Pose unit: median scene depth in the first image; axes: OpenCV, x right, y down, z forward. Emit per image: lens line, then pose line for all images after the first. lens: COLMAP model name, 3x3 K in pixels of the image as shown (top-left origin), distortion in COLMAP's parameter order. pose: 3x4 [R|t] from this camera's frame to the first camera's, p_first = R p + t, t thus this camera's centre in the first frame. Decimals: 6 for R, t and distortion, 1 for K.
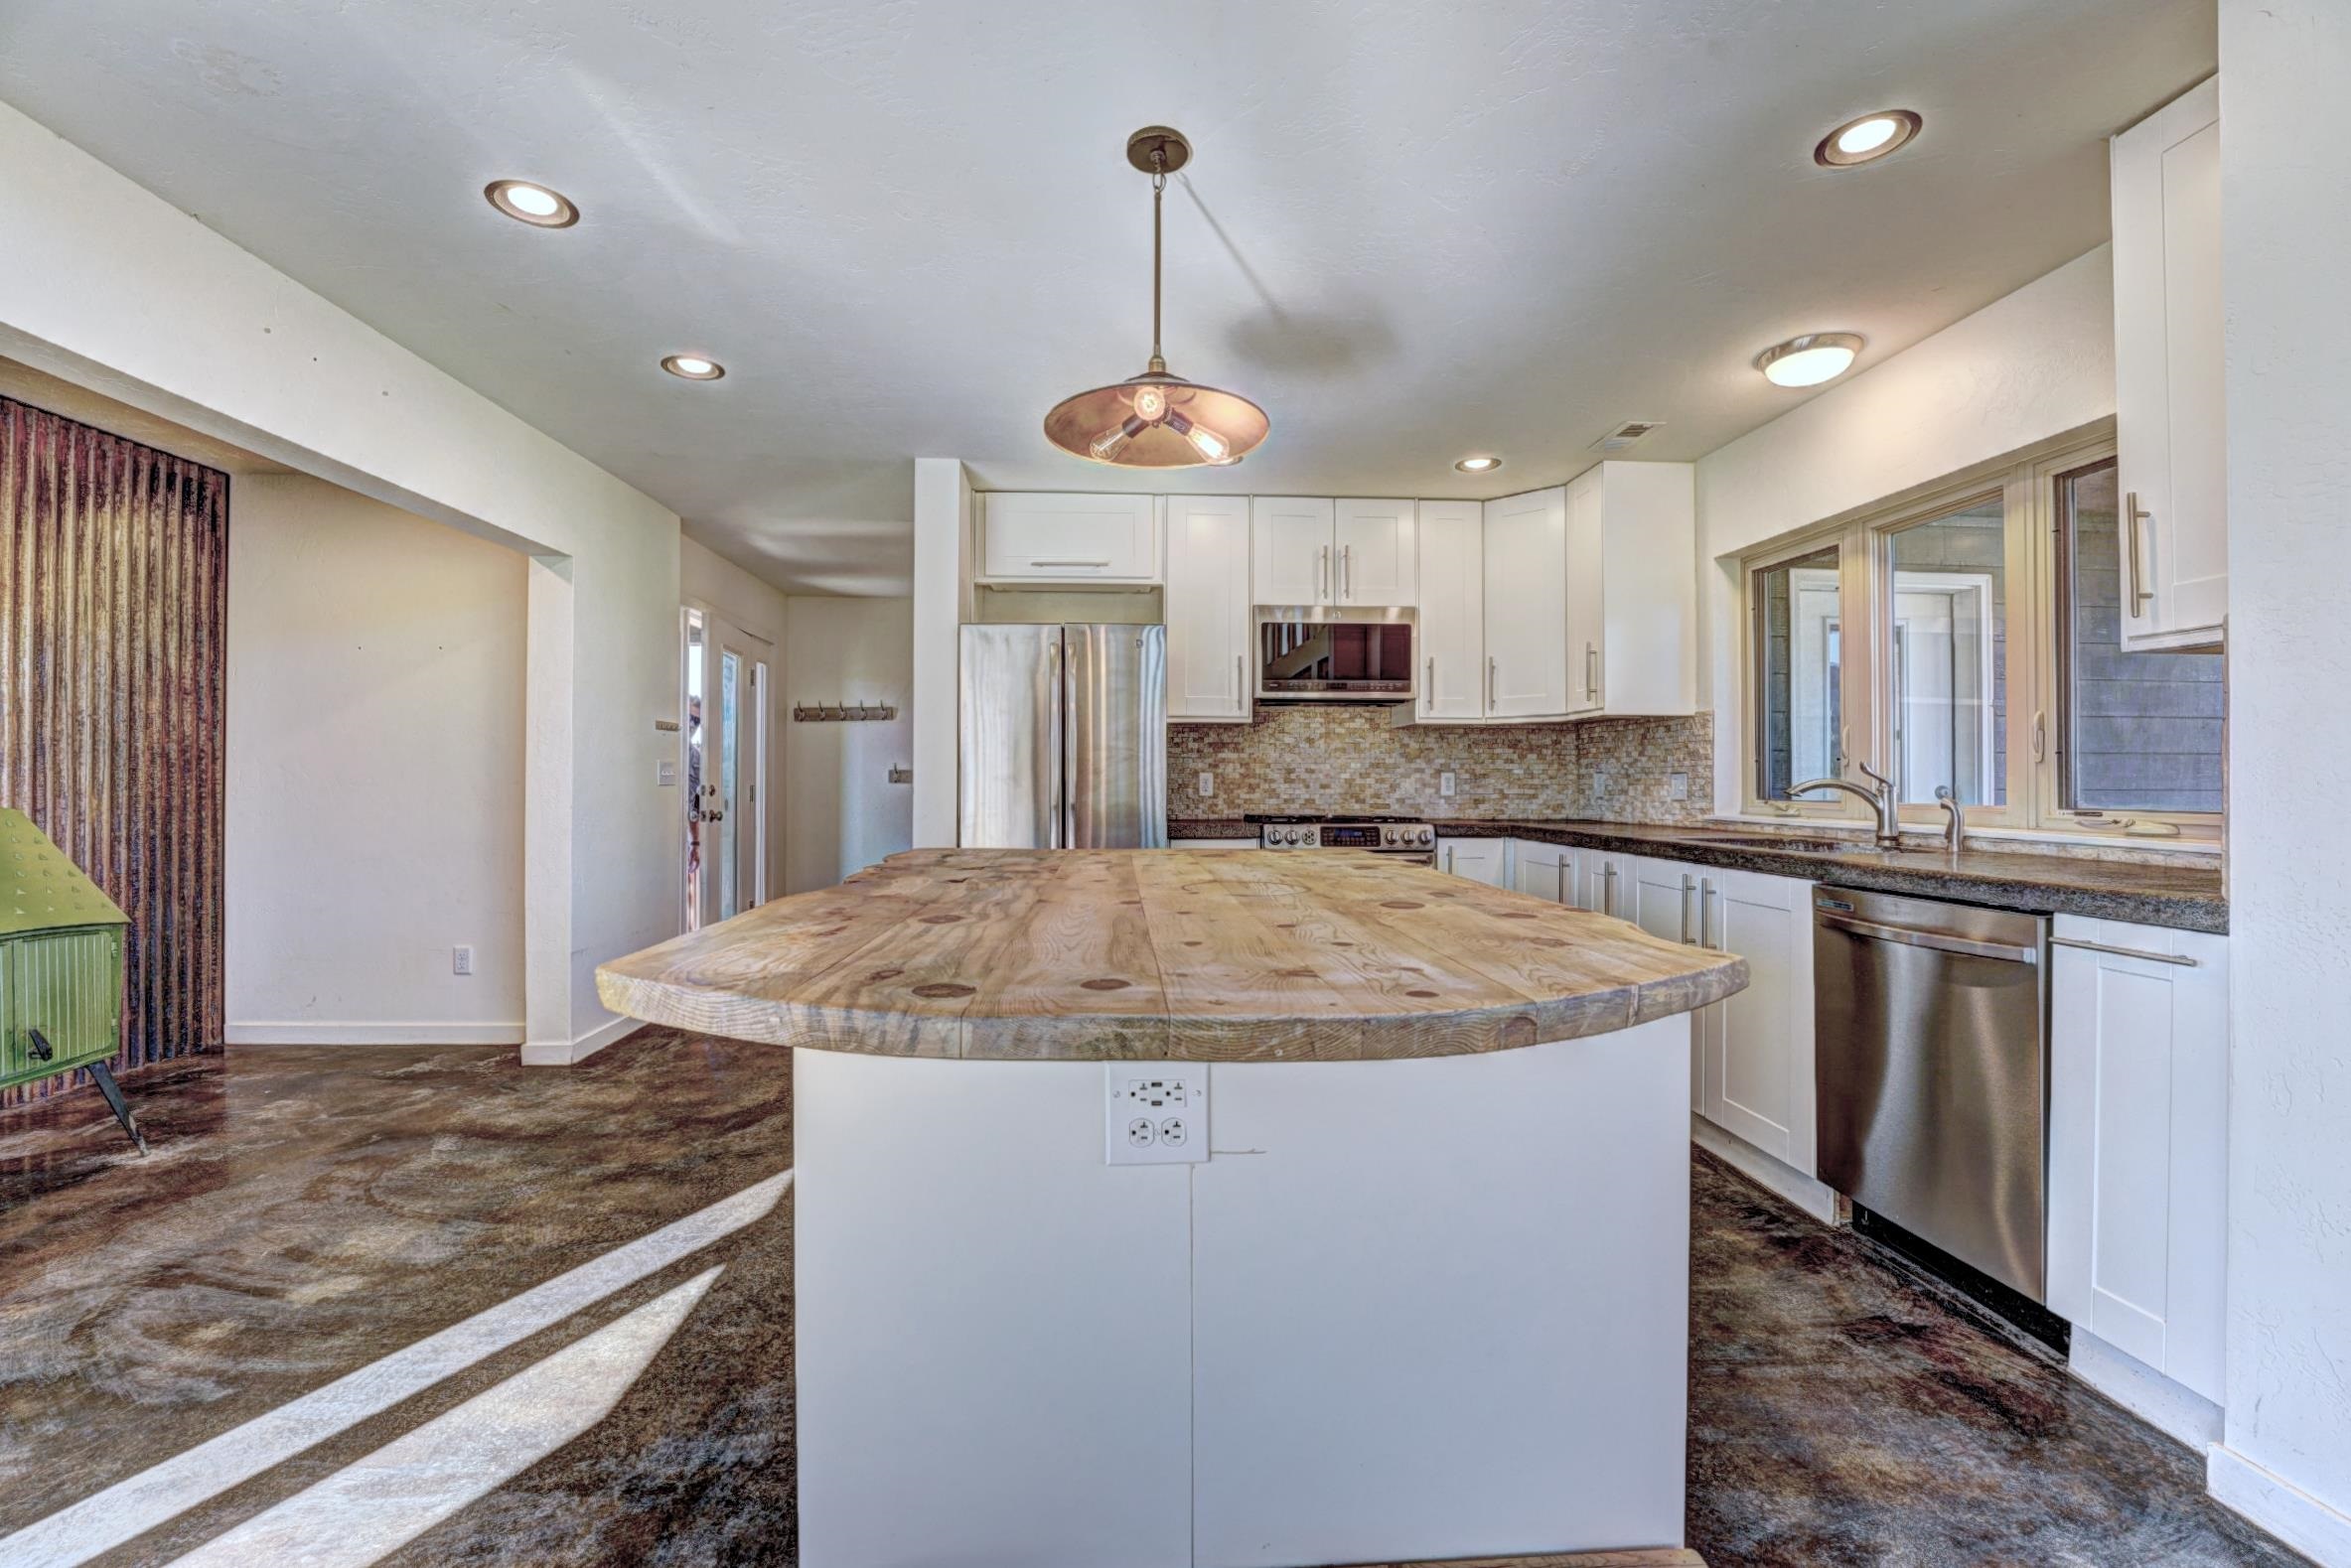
lens RADIAL K [[967.2, 0, 1168.9], [0, 967.2, 777.4], [0, 0, 1]] dist [-0.020252, -0.000040]
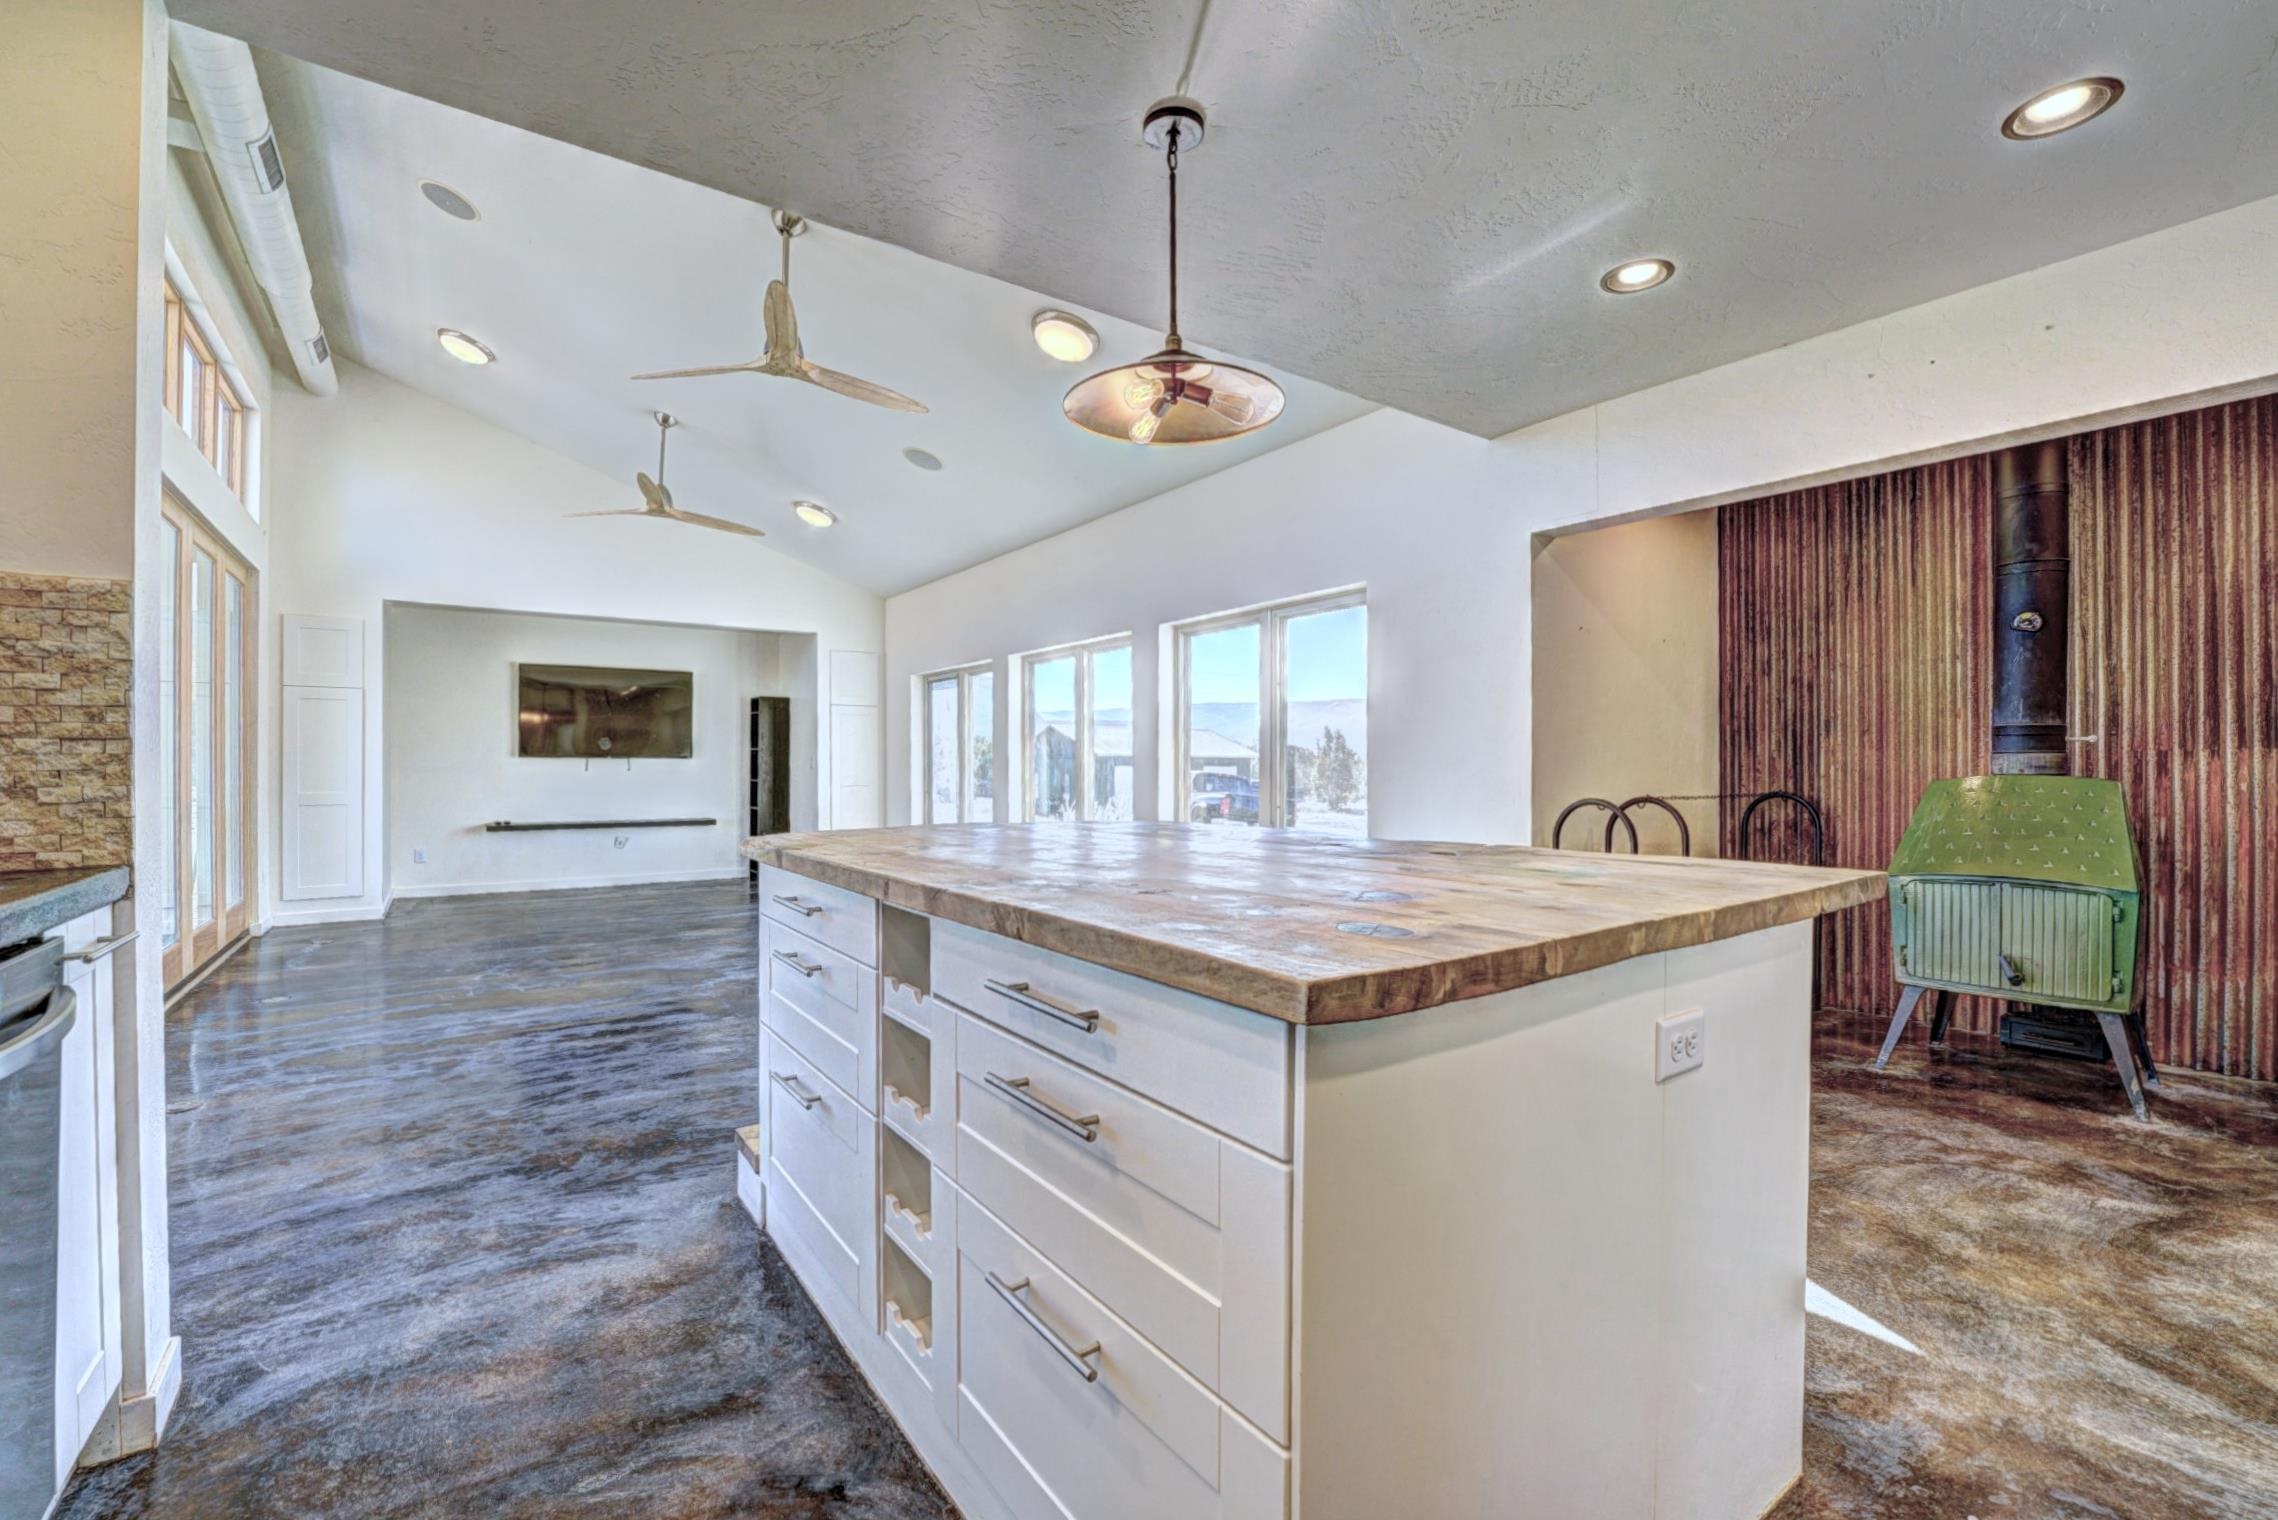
lens RADIAL K [[968.6, 0, 1125.5], [0, 968.6, 769.1], [0, 0, 1]] dist [-0.022906, 0.000115]
pose [[-0.853519, 0.000190, -0.521061, 0.286311], [0.002336, 0.999991, -0.003461, 0.013020], [0.521056, -0.004171, -0.853512, 0.940427]]
